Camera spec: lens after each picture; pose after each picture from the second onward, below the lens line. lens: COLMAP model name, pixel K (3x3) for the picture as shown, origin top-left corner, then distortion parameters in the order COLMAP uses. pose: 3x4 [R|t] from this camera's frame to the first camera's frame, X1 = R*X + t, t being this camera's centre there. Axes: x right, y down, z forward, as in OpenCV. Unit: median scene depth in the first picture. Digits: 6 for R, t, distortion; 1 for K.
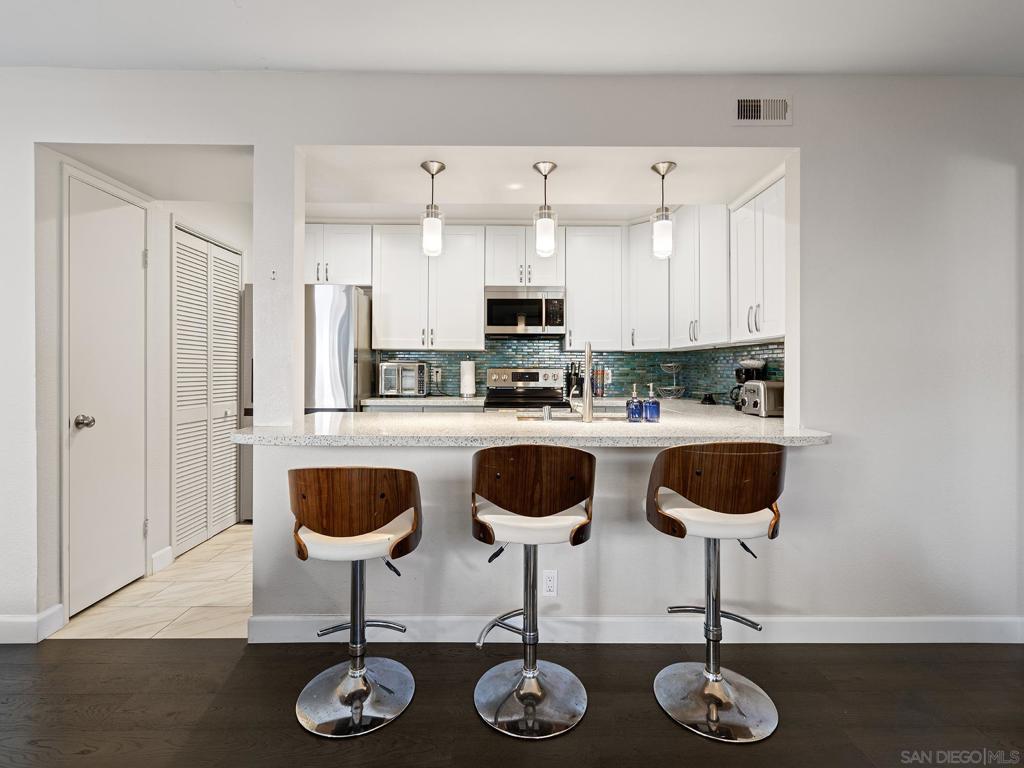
lens RADIAL K [[468.0, 0, 504.7], [0, 468.0, 369.3], [0, 0, 1]] dist [-0.007902, 0.002944]
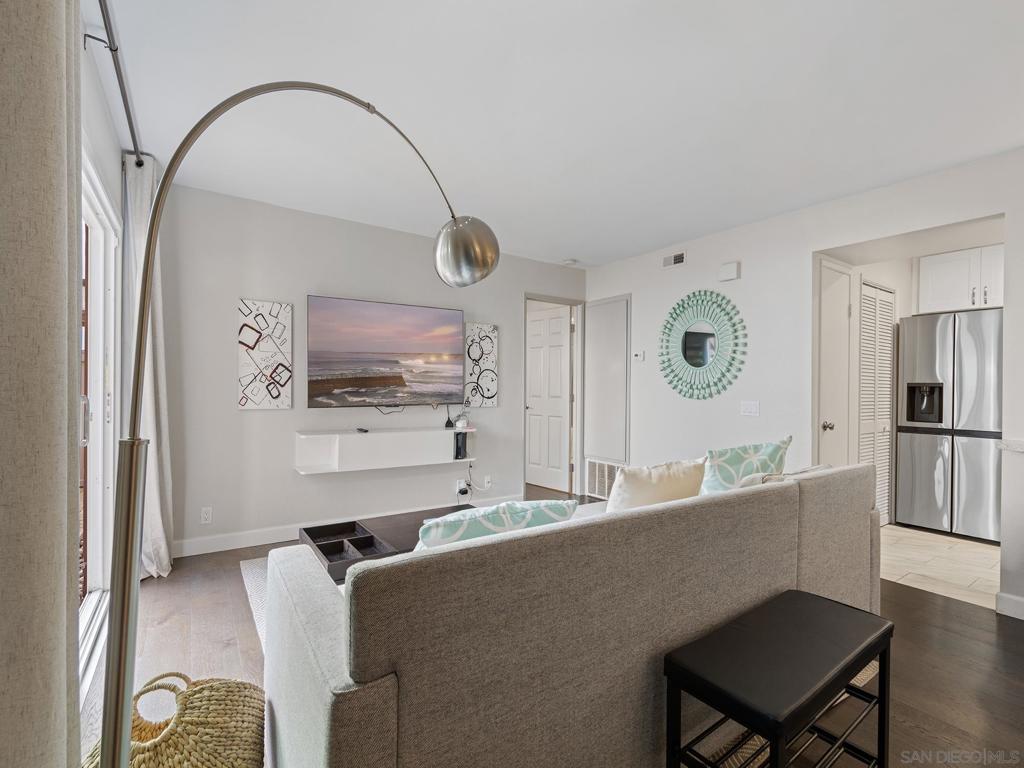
lens RADIAL K [[468.0, 0, 504.2], [0, 468.0, 389.3], [0, 0, 1]] dist [-0.007902, 0.002944]
pose [[0.557398, 0.007274, -0.830213, -0.129657], [-0.011103, 0.999938, 0.001306, 0.002122], [0.830171, 0.008490, 0.557444, -0.404451]]
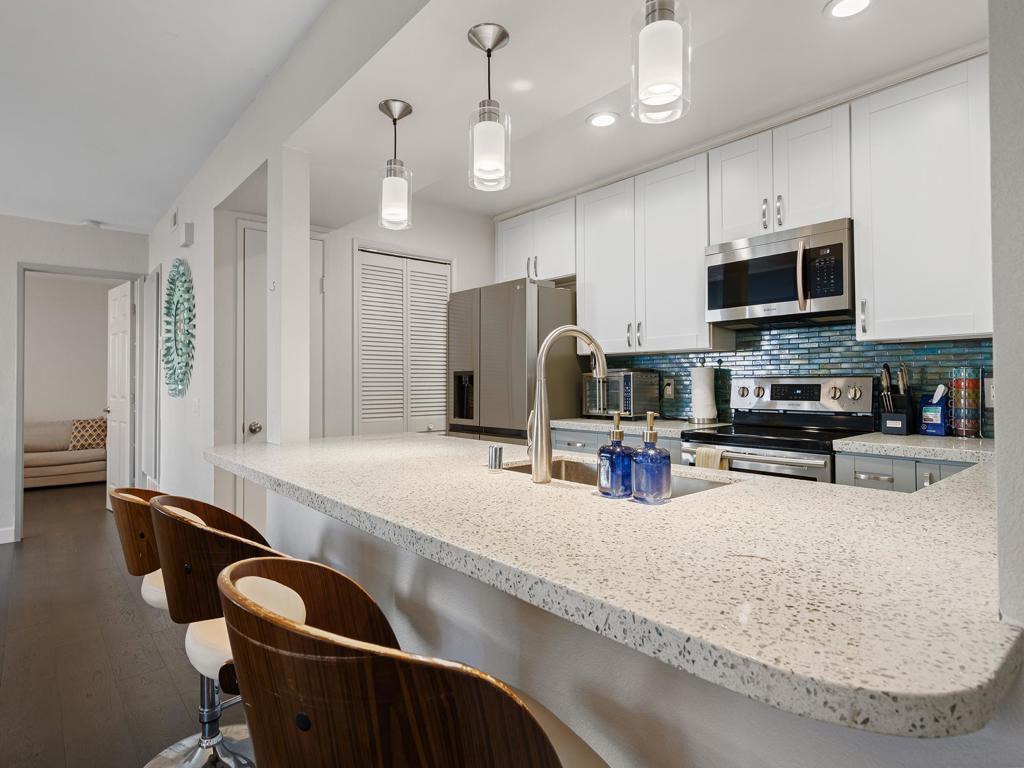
lens RADIAL K [[551.1, 0, 511.7], [0, 551.1, 377.3], [0, 0, 1]] dist [-0.005734, 0.001821]
pose [[0.655364, -0.014158, -0.755180, 0.342564], [0.010132, 0.999899, -0.009952, 0.001570], [0.755245, -0.001129, 0.655441, 0.317309]]
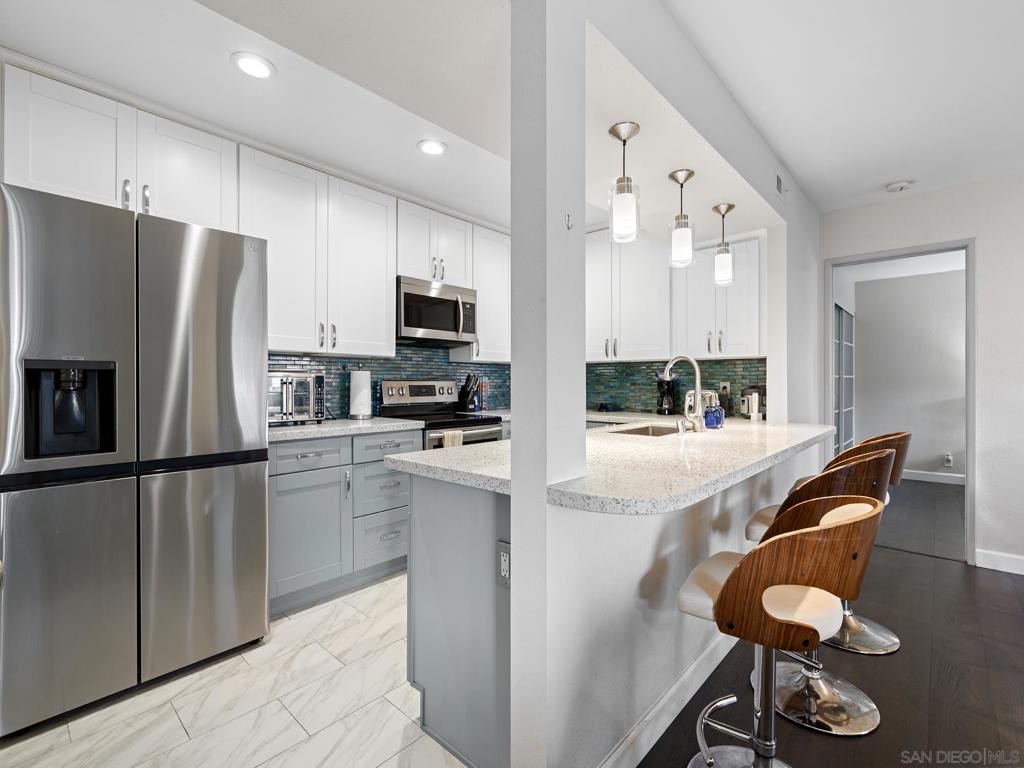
lens RADIAL K [[468.0, 0, 507.3], [0, 468.0, 385.0], [0, 0, 1]] dist [-0.007902, 0.002944]
pose [[0.682154, -0.007781, 0.731167, -0.493558], [0.003233, 0.999966, 0.007626, 0.000173], [-0.731201, -0.002838, 0.682156, 0.333508]]
